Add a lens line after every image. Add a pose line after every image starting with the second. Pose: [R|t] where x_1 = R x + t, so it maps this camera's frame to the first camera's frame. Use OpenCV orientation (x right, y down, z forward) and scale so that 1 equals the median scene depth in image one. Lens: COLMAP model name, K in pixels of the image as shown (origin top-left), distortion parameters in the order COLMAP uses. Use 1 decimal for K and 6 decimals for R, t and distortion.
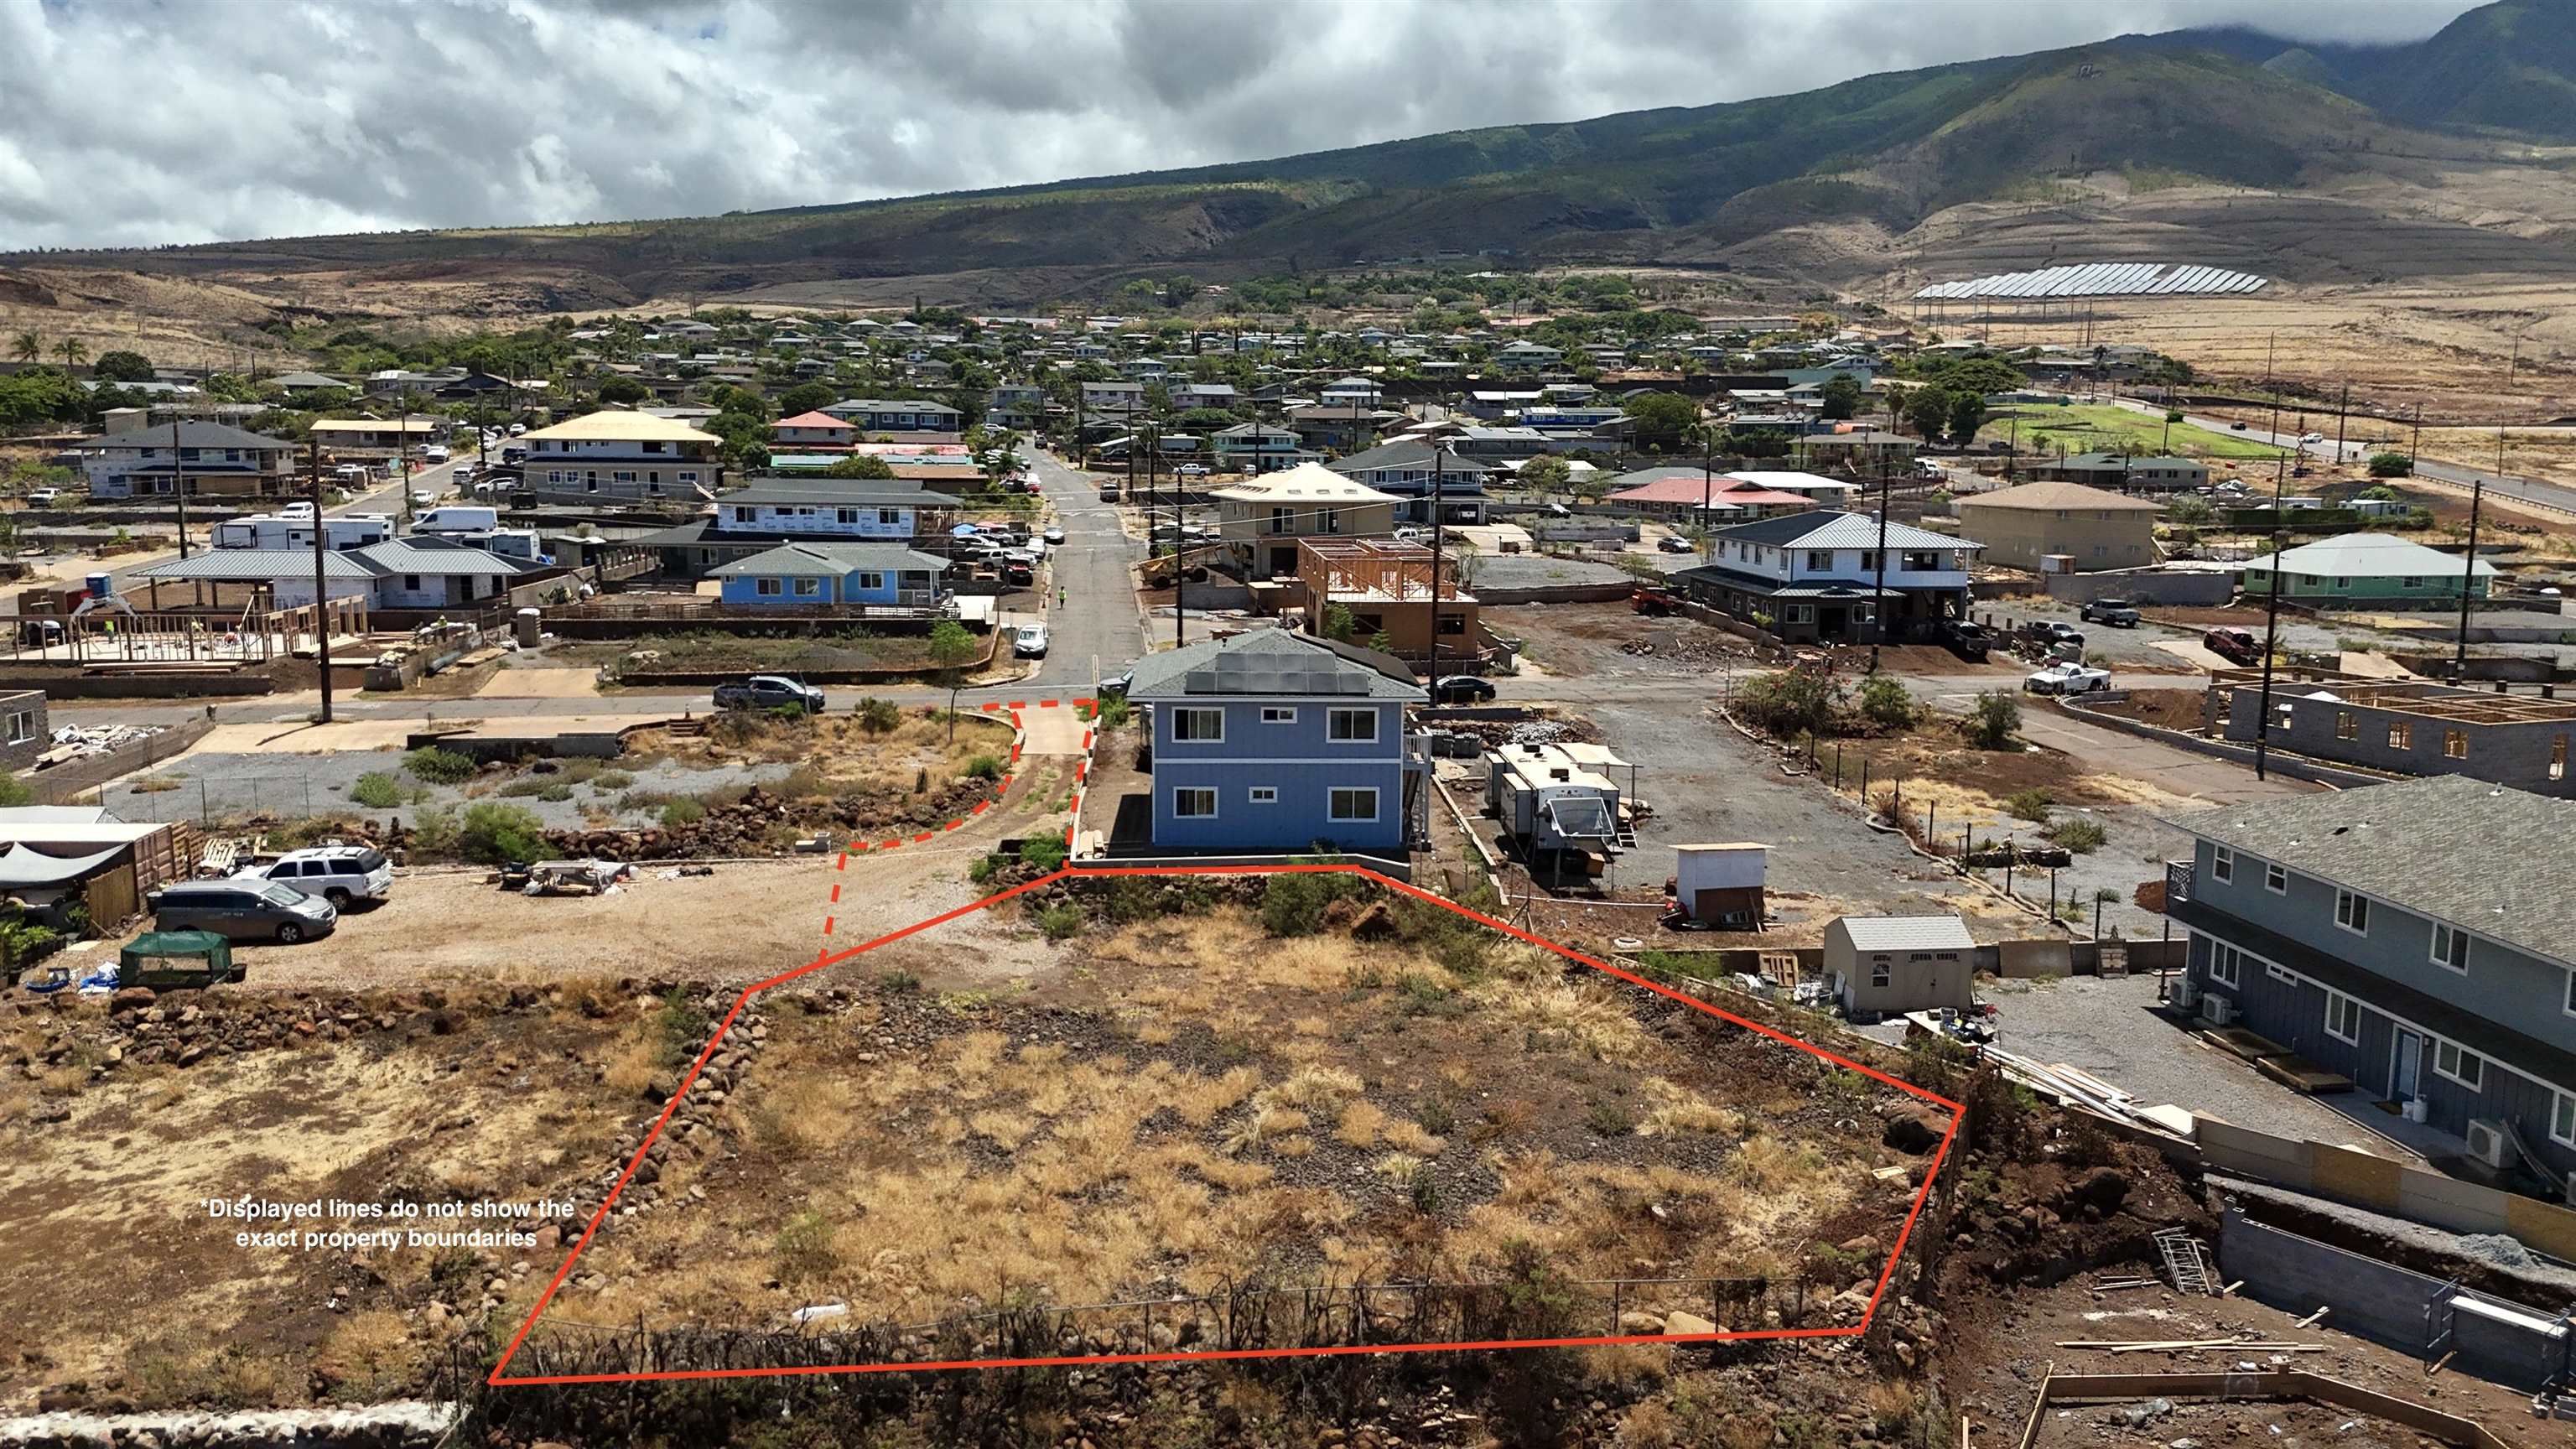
lens RADIAL K [[1902.2, 0, 1298.4], [0, 1902.2, 736.2], [0, 0, 1]] dist [0.082200, -0.087003]
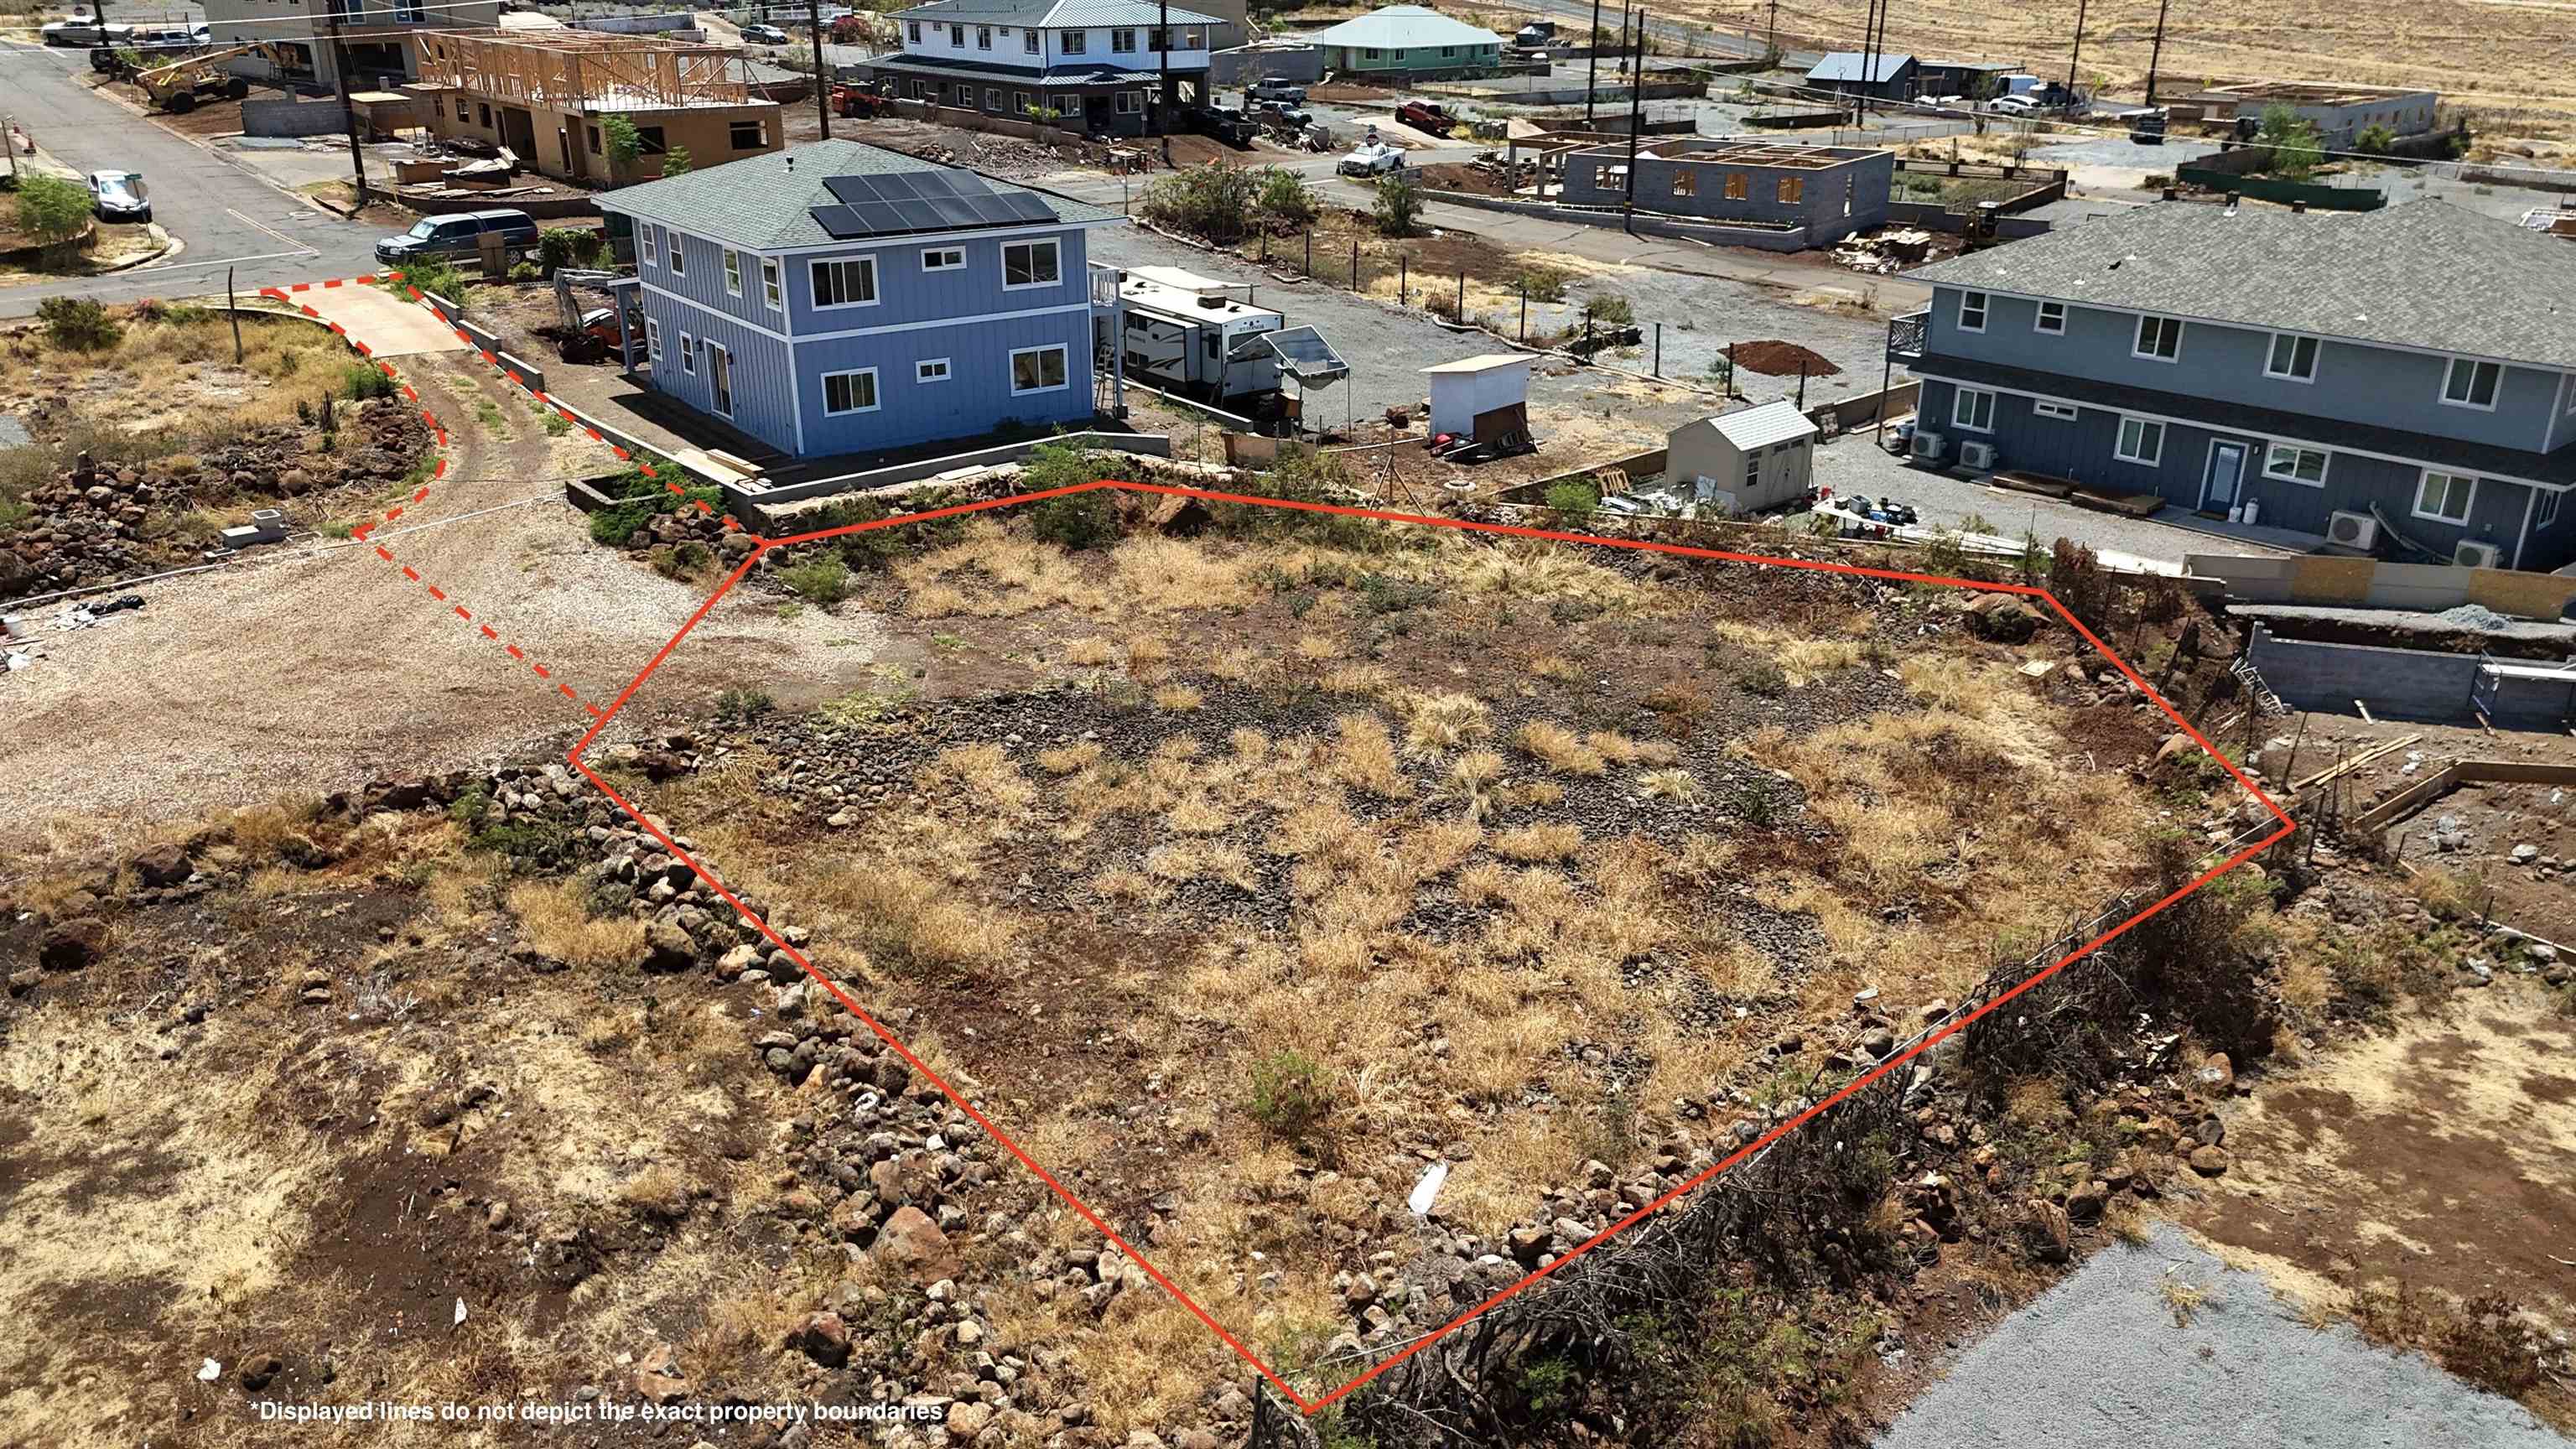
lens RADIAL K [[1902.2, 0, 1298.4], [0, 1902.2, 736.2], [0, 0, 1]] dist [0.082200, -0.087003]
pose [[0.821156, -0.224339, 0.524761, -0.413081], [0.090487, 0.959047, 0.268404, -0.025700], [-0.563484, -0.172917, 0.807828, 0.346162]]
